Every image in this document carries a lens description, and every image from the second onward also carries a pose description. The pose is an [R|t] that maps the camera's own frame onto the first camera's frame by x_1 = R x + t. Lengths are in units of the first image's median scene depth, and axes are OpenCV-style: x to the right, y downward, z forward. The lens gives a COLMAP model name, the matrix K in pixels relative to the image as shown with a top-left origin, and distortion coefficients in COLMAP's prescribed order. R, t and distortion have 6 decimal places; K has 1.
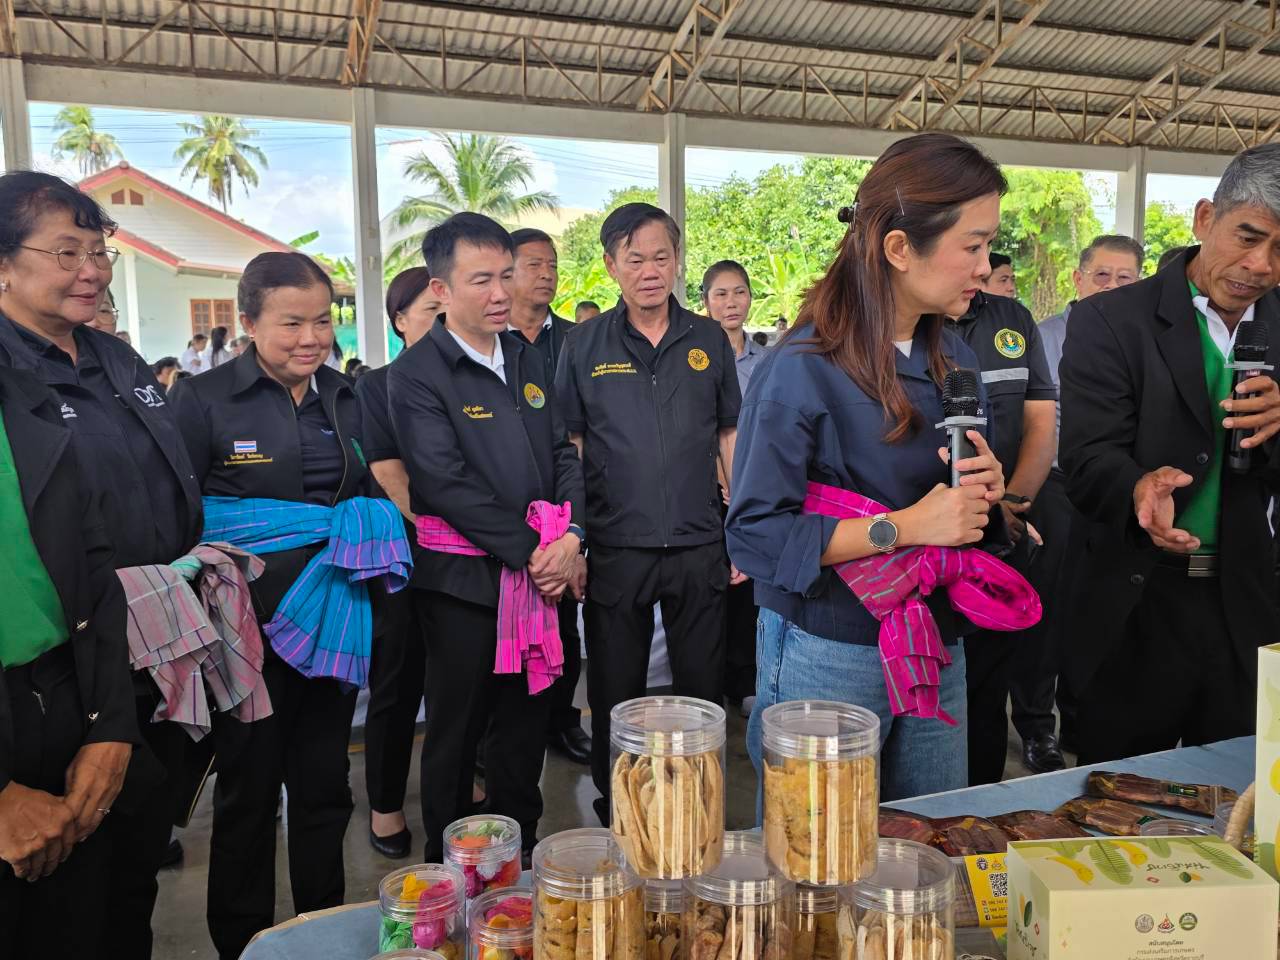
lens RADIAL K [[1164.8, 0, 640.0], [0, 1164.8, 480.0], [0, 0, 1]] dist [0.049225, -0.036605]
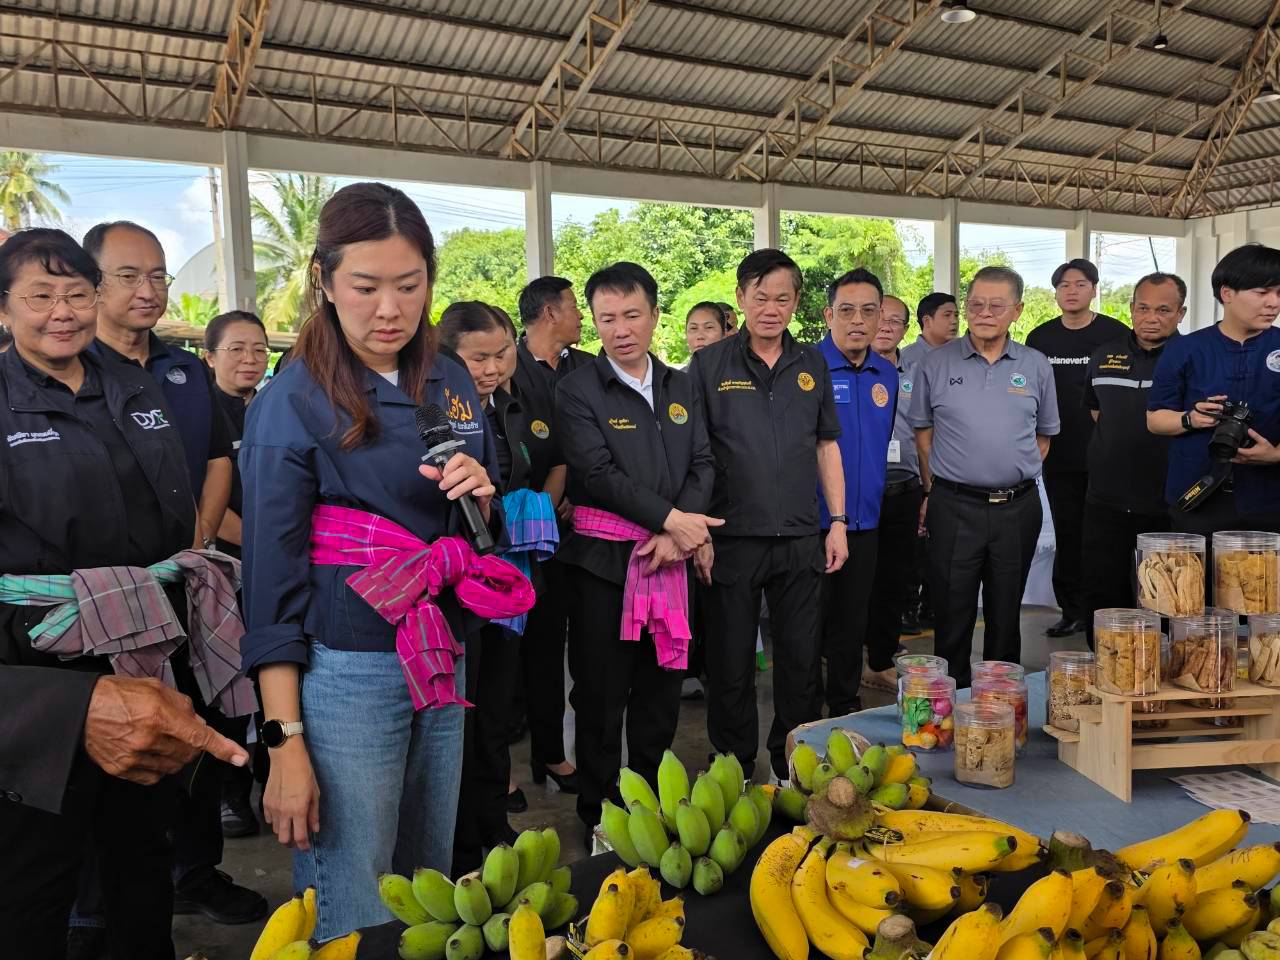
lens RADIAL K [[1140.2, 0, 640.0], [0, 1140.2, 480.0], [0, 0, 1]] dist [0.085021, -0.116579]
pose [[0.988449, -0.025400, 0.149410, -0.038293], [0.029931, 0.999155, -0.028156, 0.003651], [-0.148569, 0.032303, 0.988374, -0.020405]]
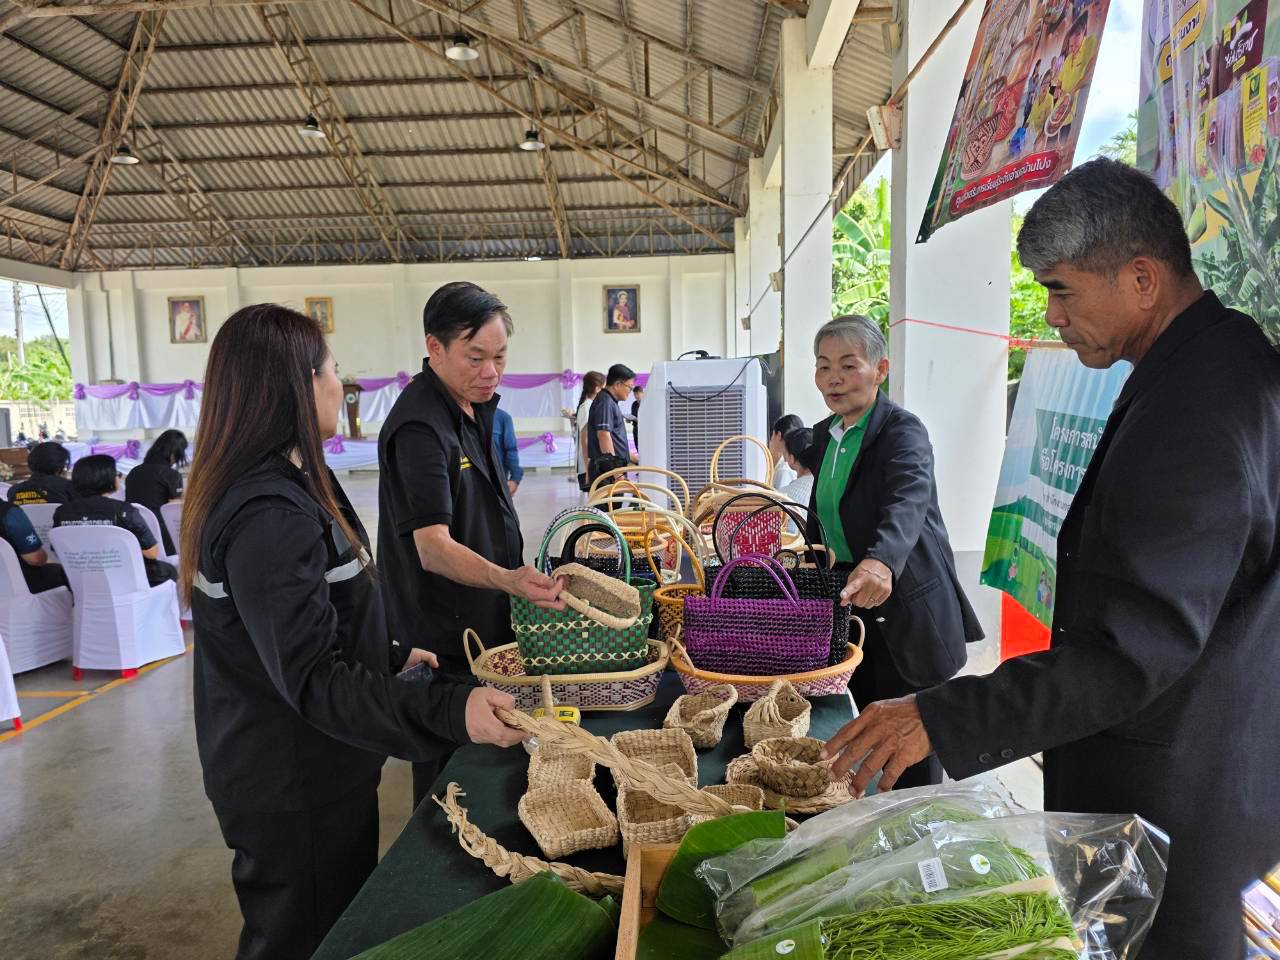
lens RADIAL K [[1132.9, 0, 640.0], [0, 1132.9, 480.0], [0, 0, 1]] dist [0.314592, -0.000421]
pose [[0.498273, -0.057295, 0.865125, -0.546722], [0.120285, 0.992733, -0.003532, 0.038843], [-0.858636, 0.105821, 0.501544, -0.256016]]
